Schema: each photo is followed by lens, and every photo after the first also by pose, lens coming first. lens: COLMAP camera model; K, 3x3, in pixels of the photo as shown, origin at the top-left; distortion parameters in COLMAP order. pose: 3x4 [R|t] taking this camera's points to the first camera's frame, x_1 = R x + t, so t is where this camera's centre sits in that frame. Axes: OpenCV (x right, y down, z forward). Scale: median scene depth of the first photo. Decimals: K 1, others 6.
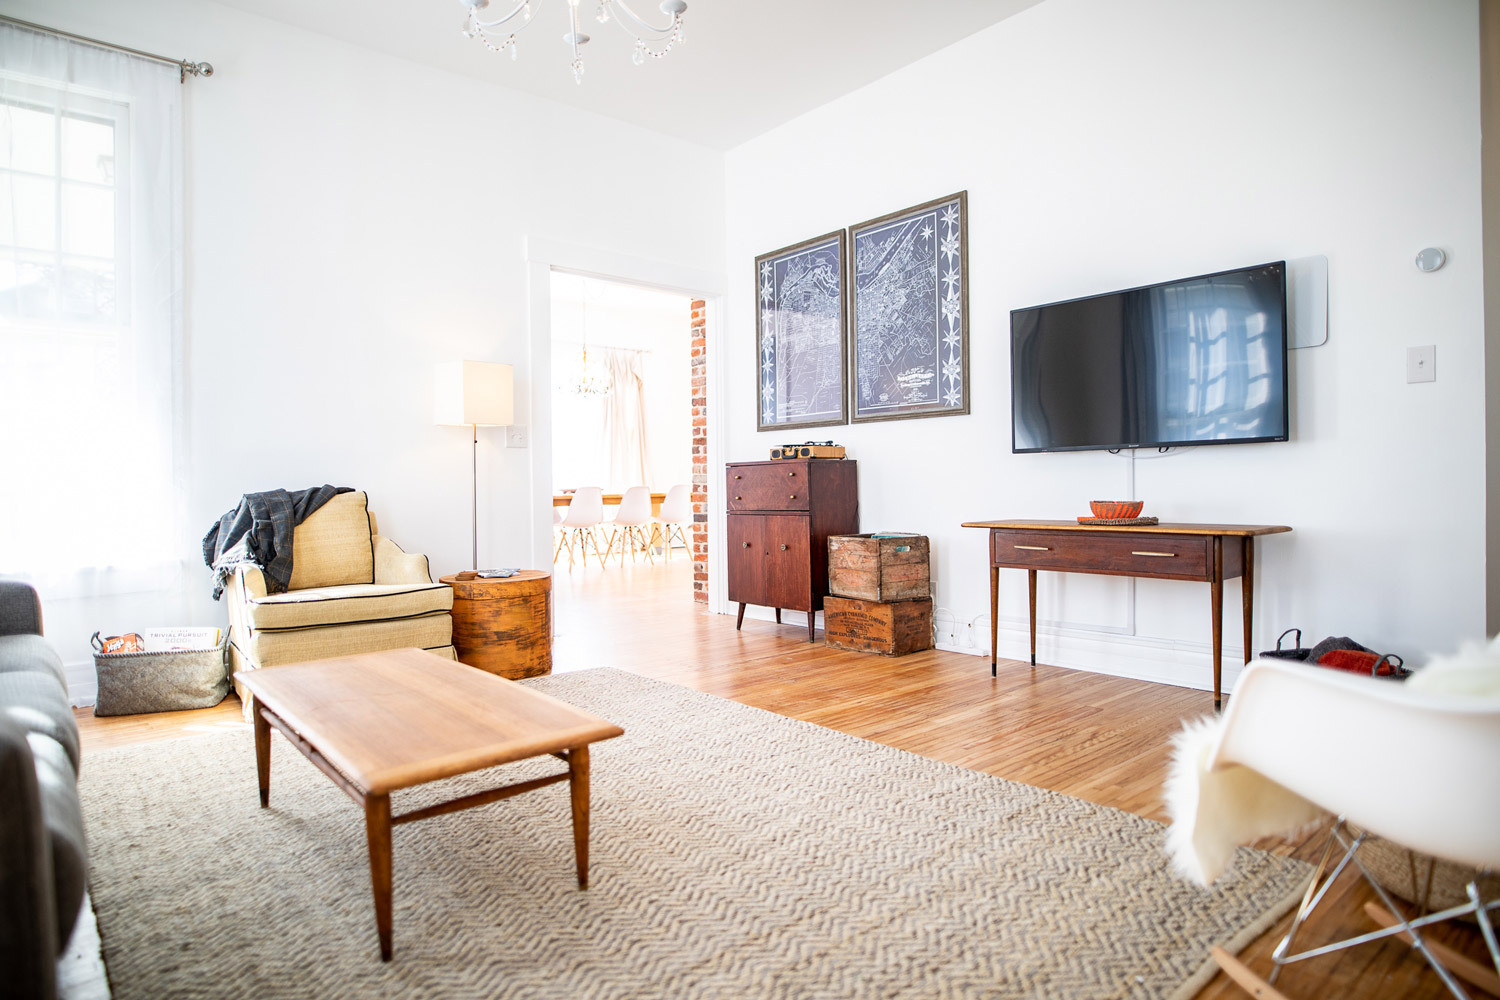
lens RADIAL K [[862.6, 0, 750.9], [0, 862.6, 494.3], [0, 0, 1]] dist [-0.024805, 0.002788]
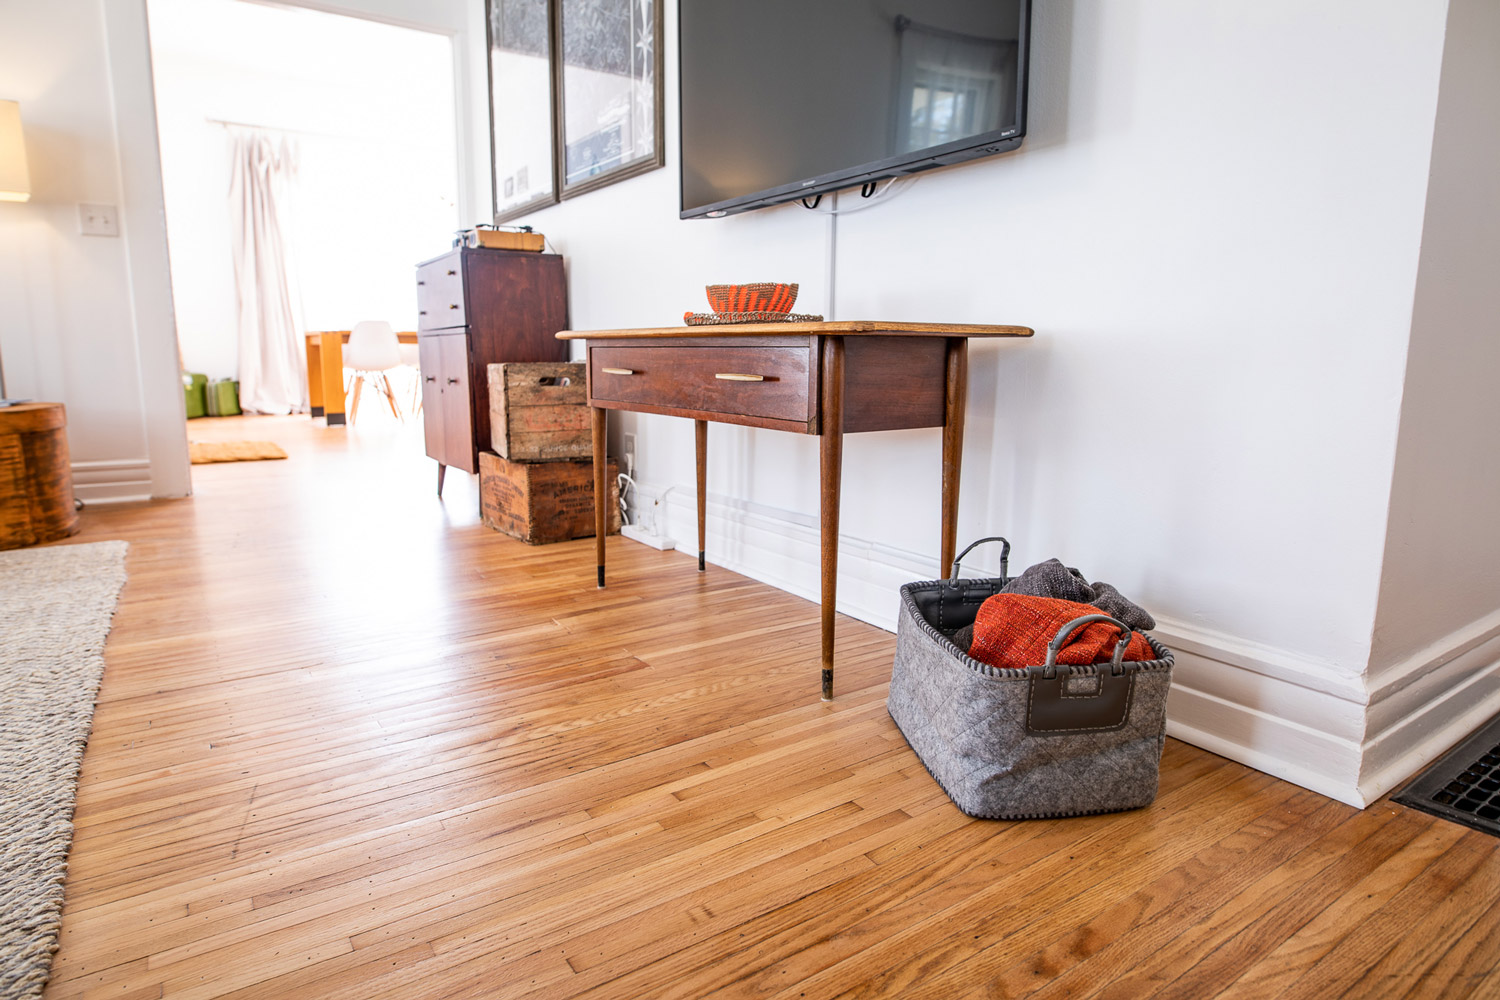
lens RADIAL K [[862.6, 0, 748.1], [0, 862.6, 503.0], [0, 0, 1]] dist [-0.024805, 0.002788]
pose [[0.993310, 0.034849, -0.110098, 0.400439], [-0.015636, 0.985188, 0.170764, 0.040612], [0.114418, -0.167900, 0.979142, 0.369249]]
